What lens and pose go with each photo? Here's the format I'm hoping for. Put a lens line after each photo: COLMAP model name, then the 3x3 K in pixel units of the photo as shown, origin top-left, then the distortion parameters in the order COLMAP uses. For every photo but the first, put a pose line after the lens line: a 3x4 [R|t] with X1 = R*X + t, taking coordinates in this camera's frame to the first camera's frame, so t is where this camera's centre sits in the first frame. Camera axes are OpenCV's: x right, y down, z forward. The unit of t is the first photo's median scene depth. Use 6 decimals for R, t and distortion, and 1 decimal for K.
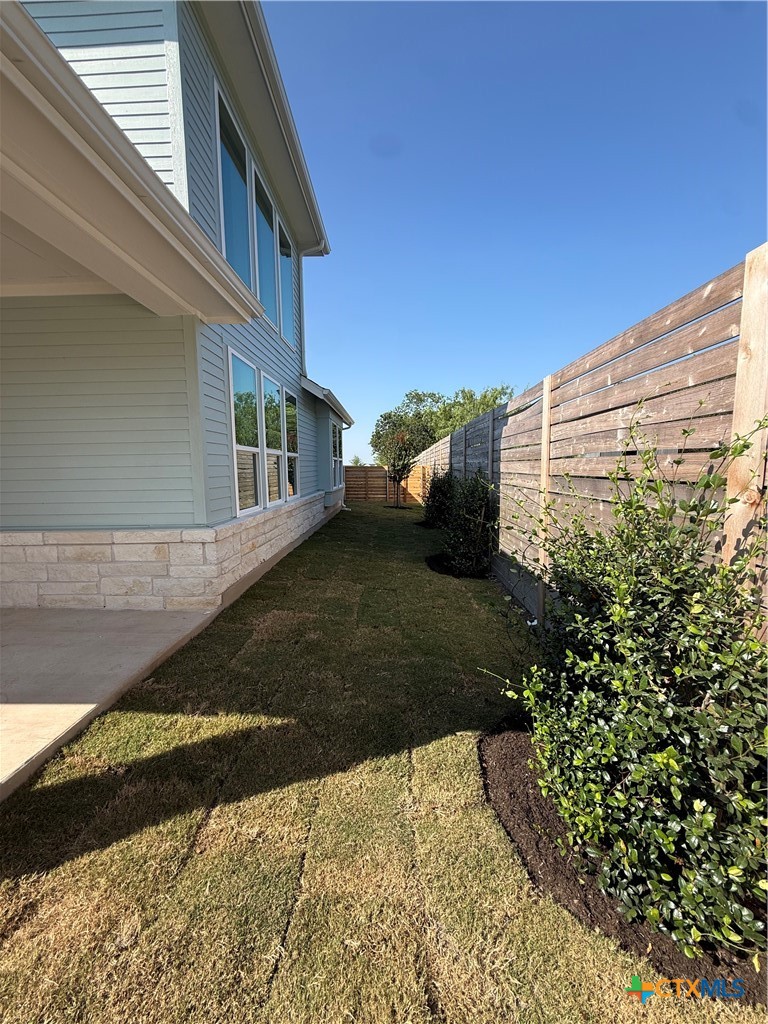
lens RADIAL K [[409.7, 0, 382.5], [0, 409.7, 511.8], [0, 0, 1]] dist [-0.001069, 0.000085]
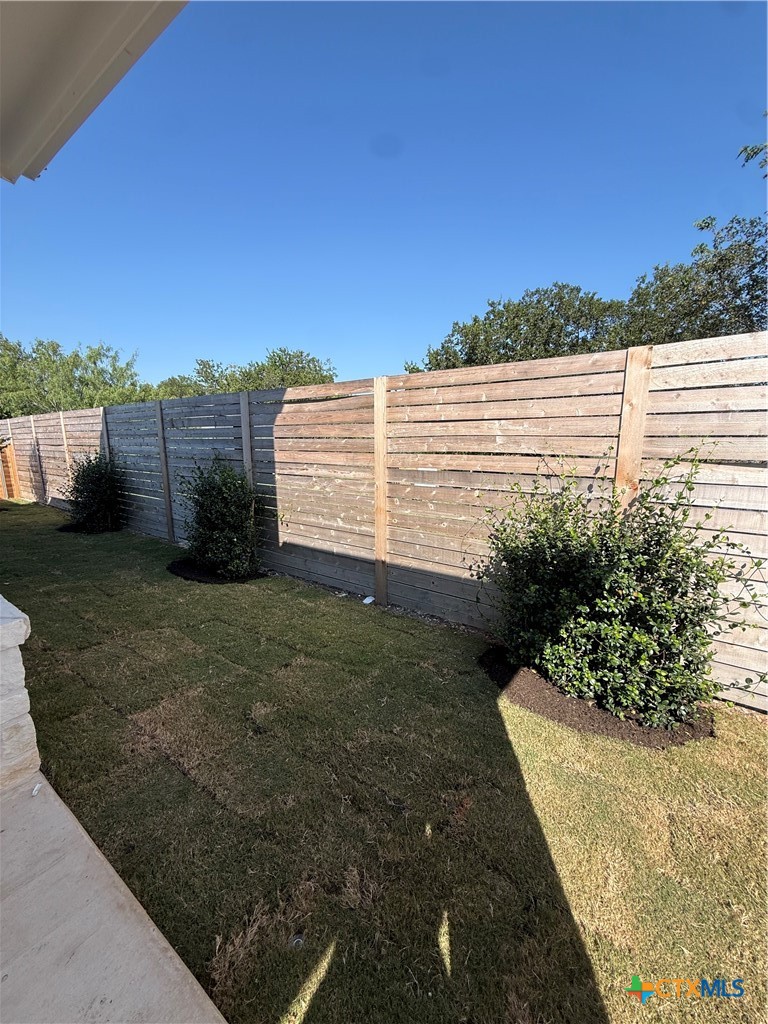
lens RADIAL K [[409.7, 0, 385.7], [0, 409.7, 513.3], [0, 0, 1]] dist [-0.001069, 0.000085]
pose [[0.558758, -0.134958, 0.818276, -0.530327], [0.083154, 0.990815, 0.106633, -0.085851], [-0.825151, 0.008460, 0.564849, 0.377565]]
